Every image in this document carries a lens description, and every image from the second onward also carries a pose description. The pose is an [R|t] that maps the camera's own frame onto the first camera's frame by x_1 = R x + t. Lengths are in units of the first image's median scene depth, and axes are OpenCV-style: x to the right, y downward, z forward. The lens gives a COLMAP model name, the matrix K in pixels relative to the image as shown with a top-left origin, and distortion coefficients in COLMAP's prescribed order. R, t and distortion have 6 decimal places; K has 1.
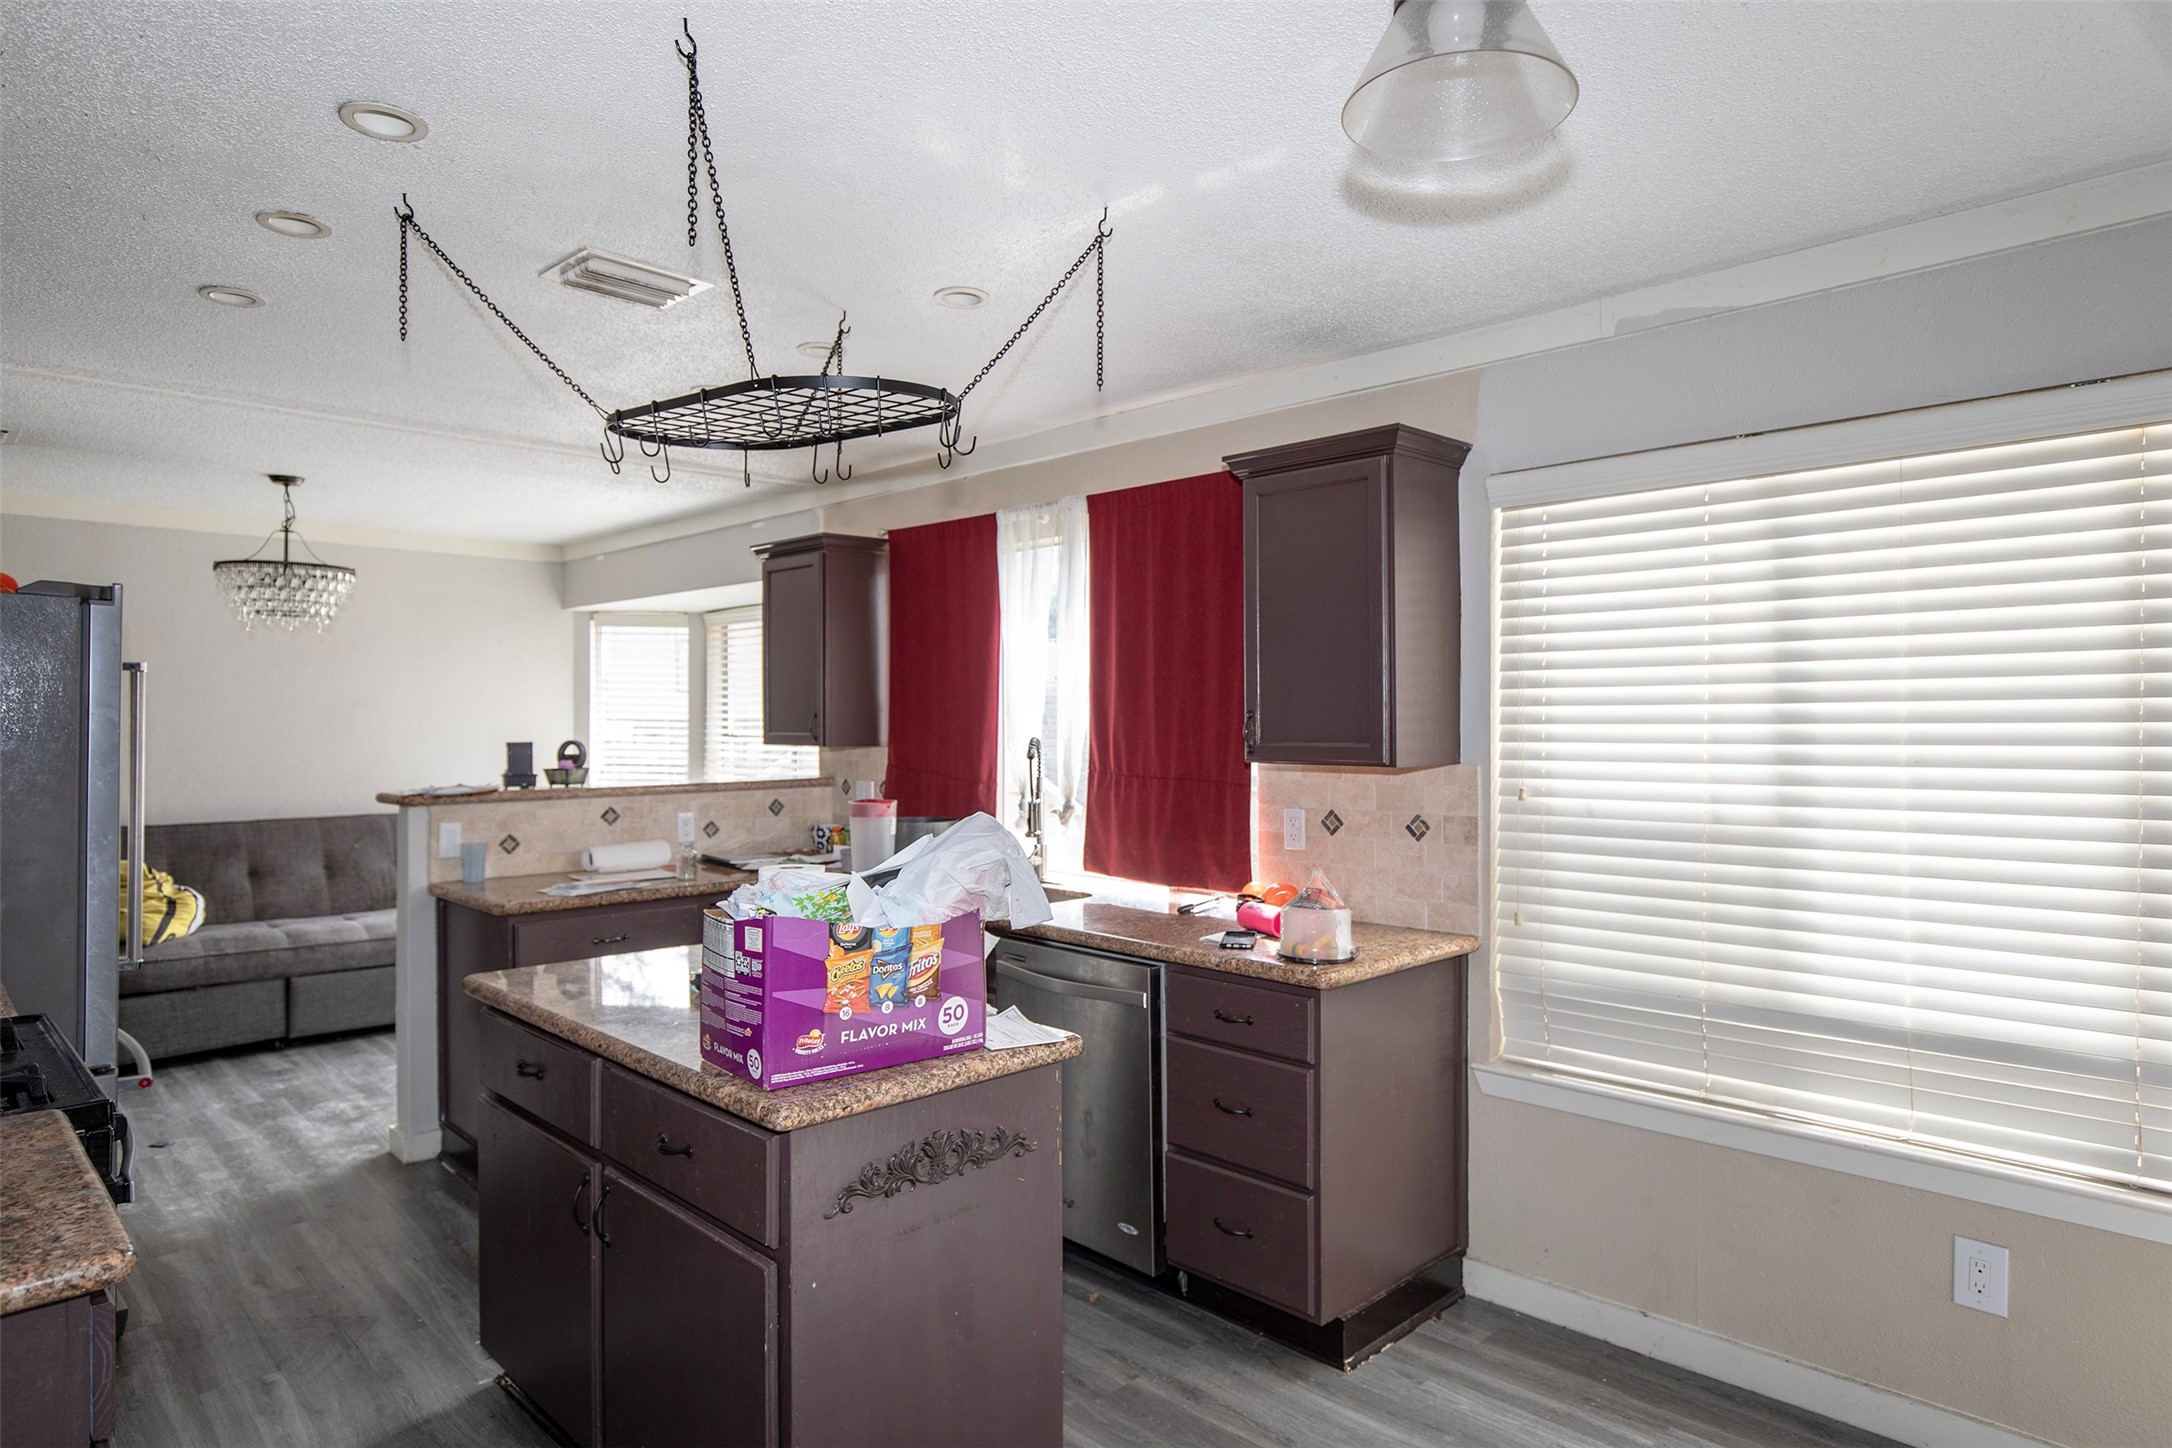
lens RADIAL K [[1266.6, 0, 1104.2], [0, 1266.6, 716.2], [0, 0, 1]] dist [0.000305, 0.000990]
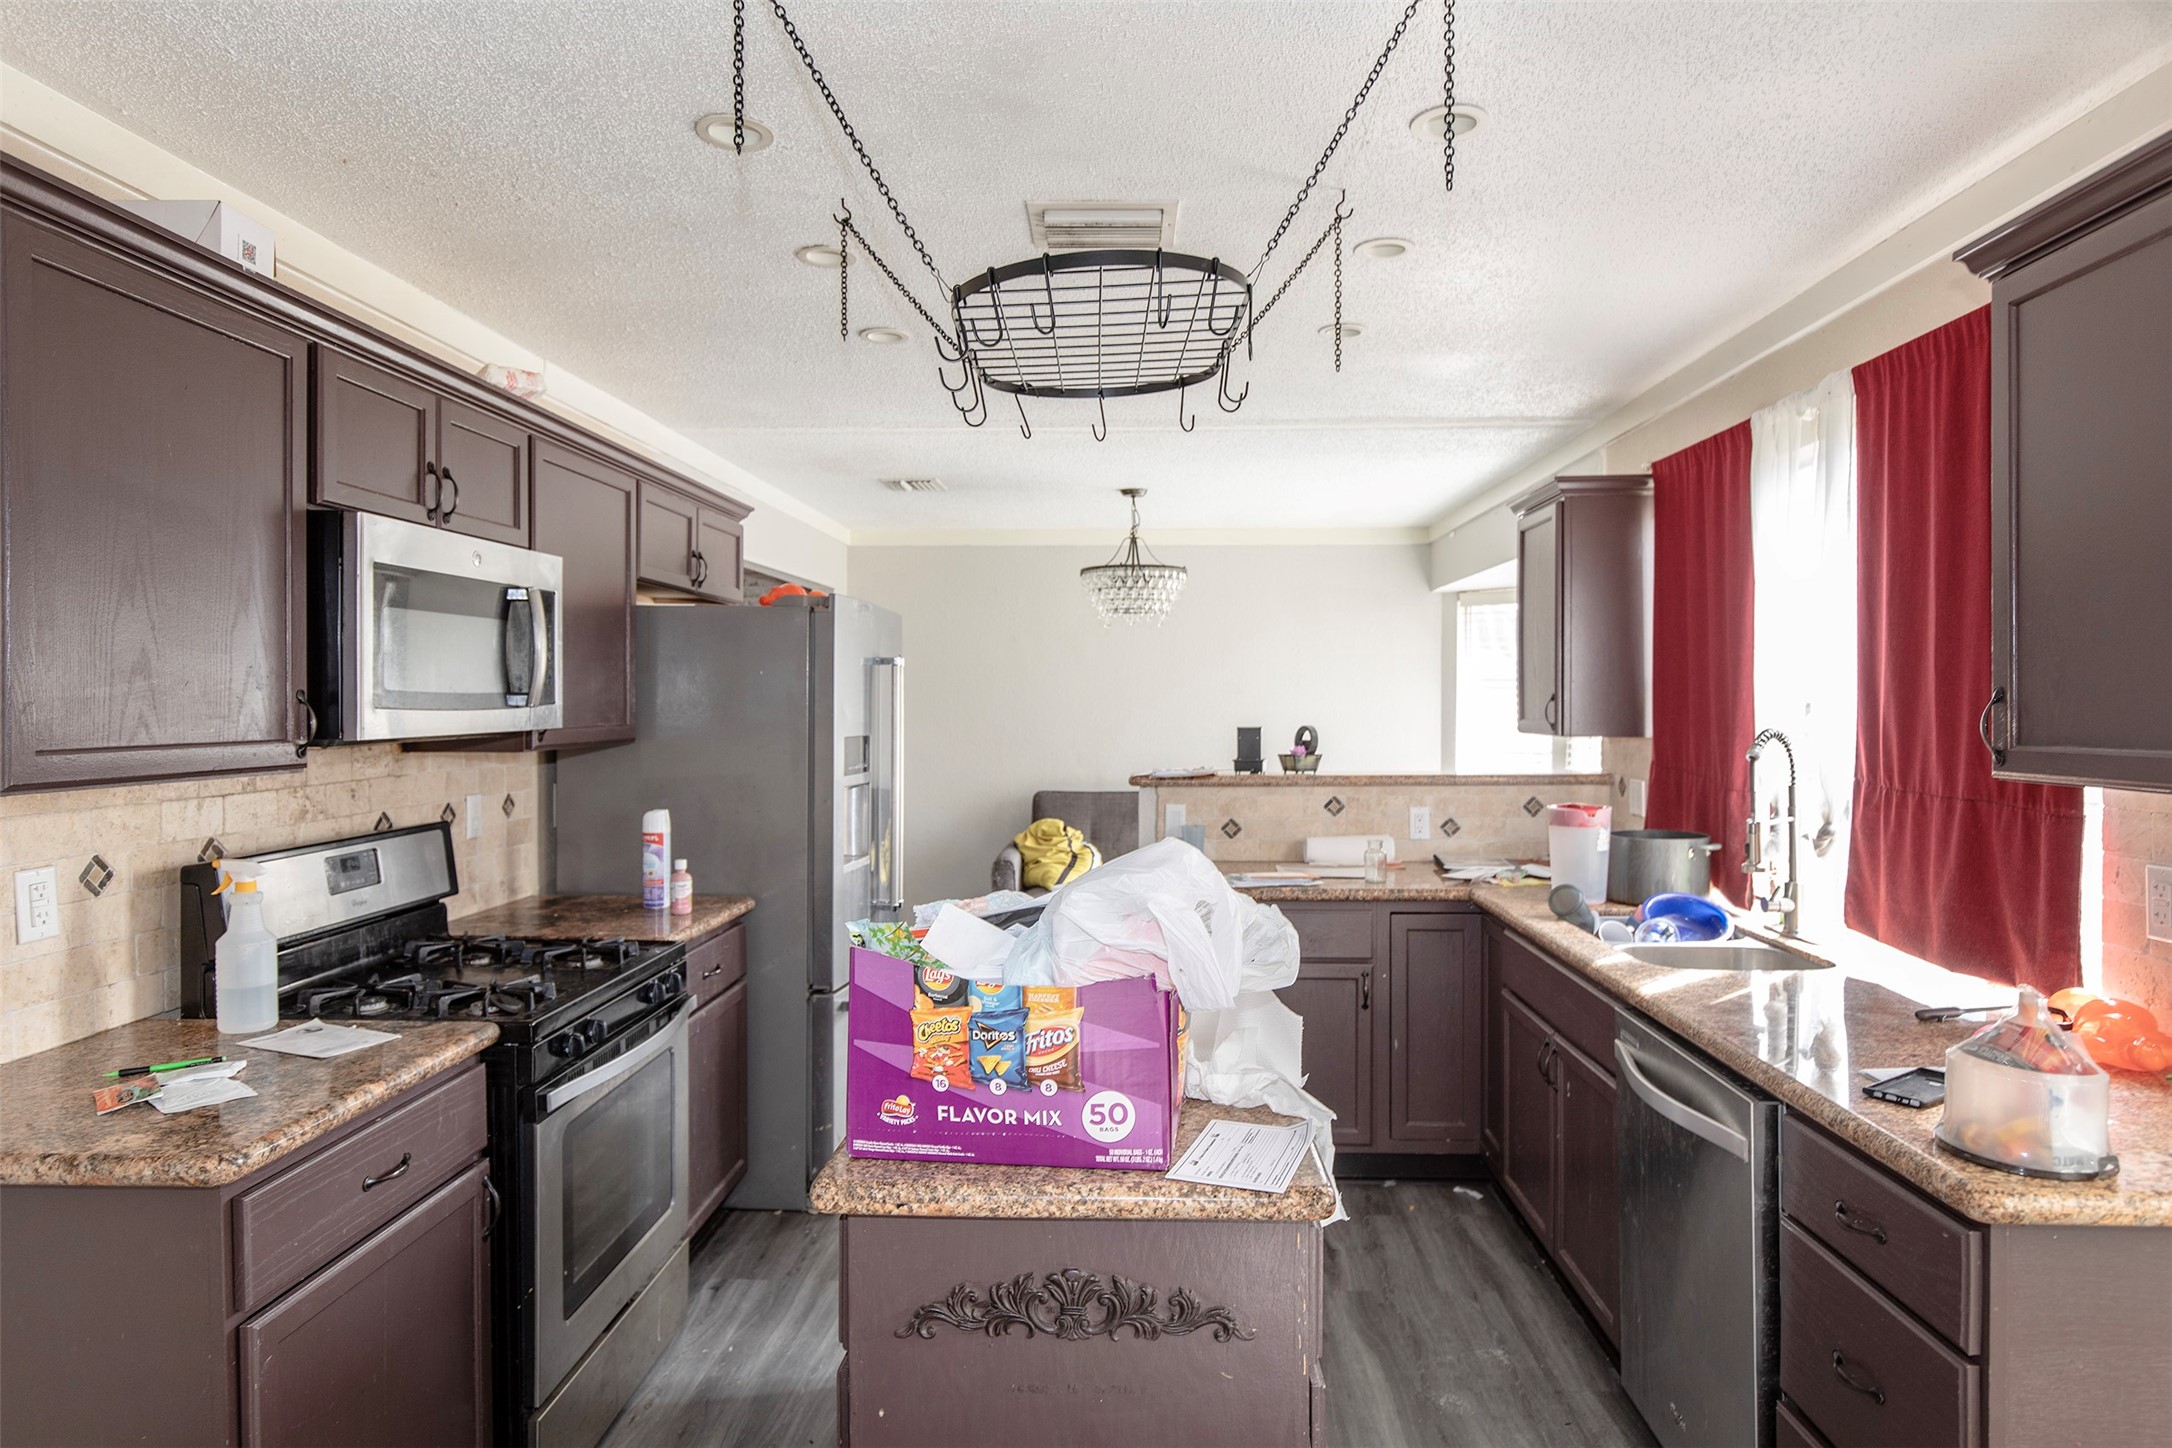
lens RADIAL K [[1265.9, 0, 1095.7], [0, 1265.9, 721.4], [0, 0, 1]] dist [-0.005159, -0.001358]
pose [[0.681506, 0.008269, -0.731766, 0.216841], [0.004496, 0.999870, 0.015486, 0.000049], [0.731798, -0.013844, 0.681380, 0.273562]]
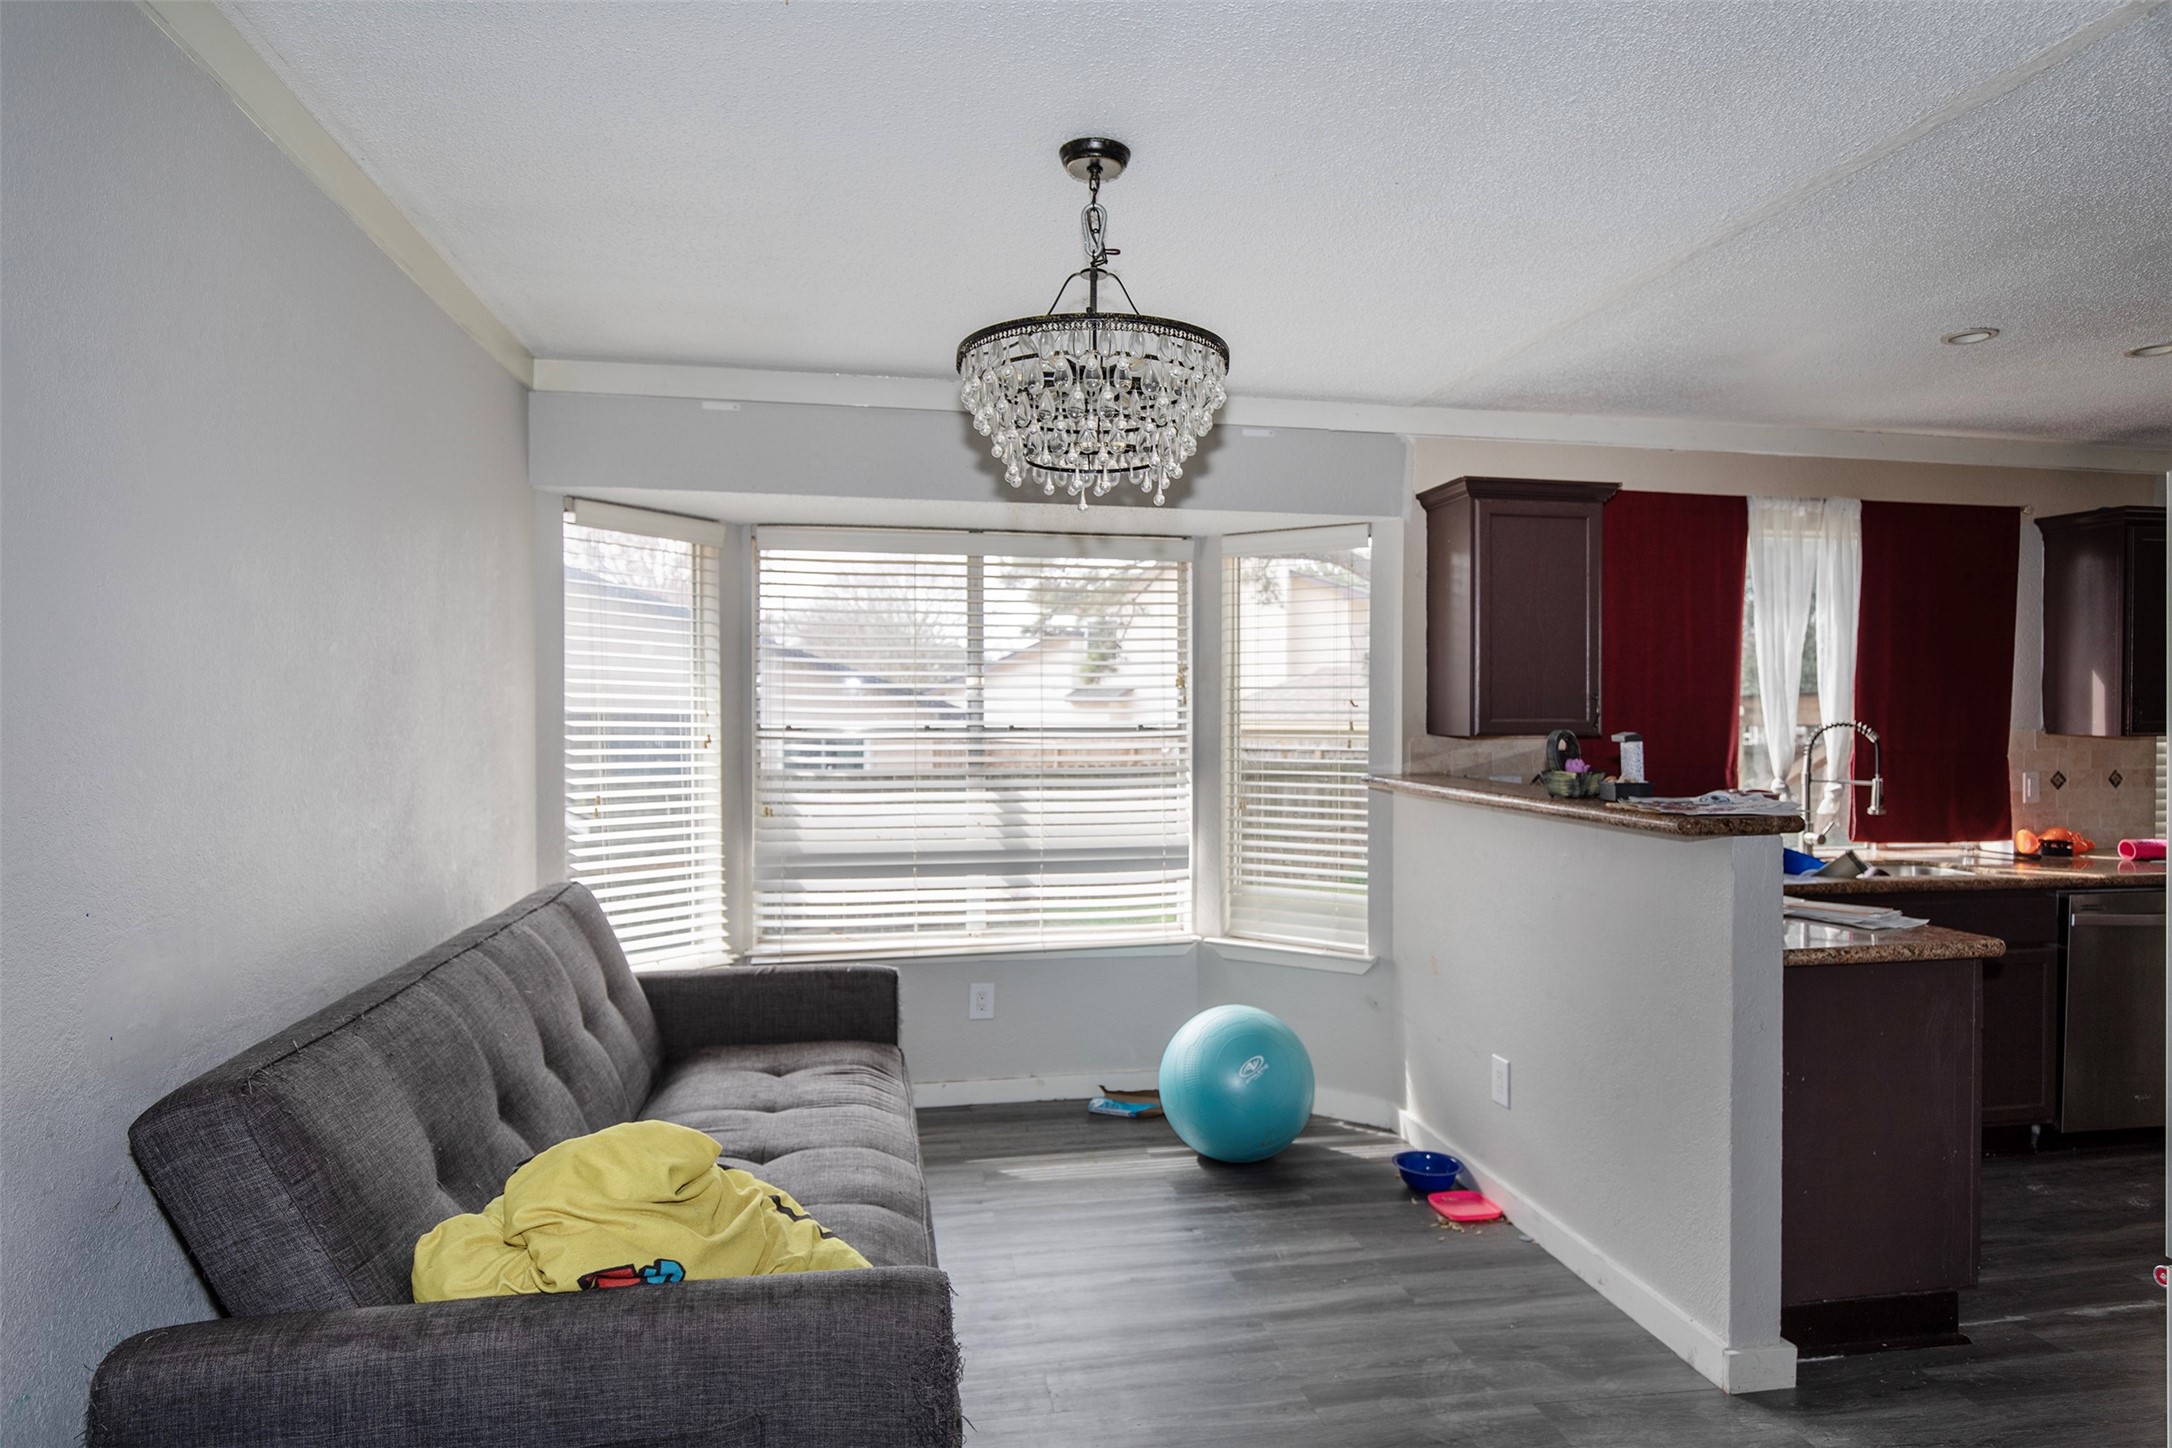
lens RADIAL K [[1265.9, 0, 1095.7], [0, 1265.9, 721.4], [0, 0, 1]] dist [-0.005159, -0.001358]
pose [[0.548237, -0.010260, 0.836260, -1.370984], [-0.005868, 0.999853, 0.016114, 0.004393], [-0.836303, -0.013741, 0.548096, 1.008397]]
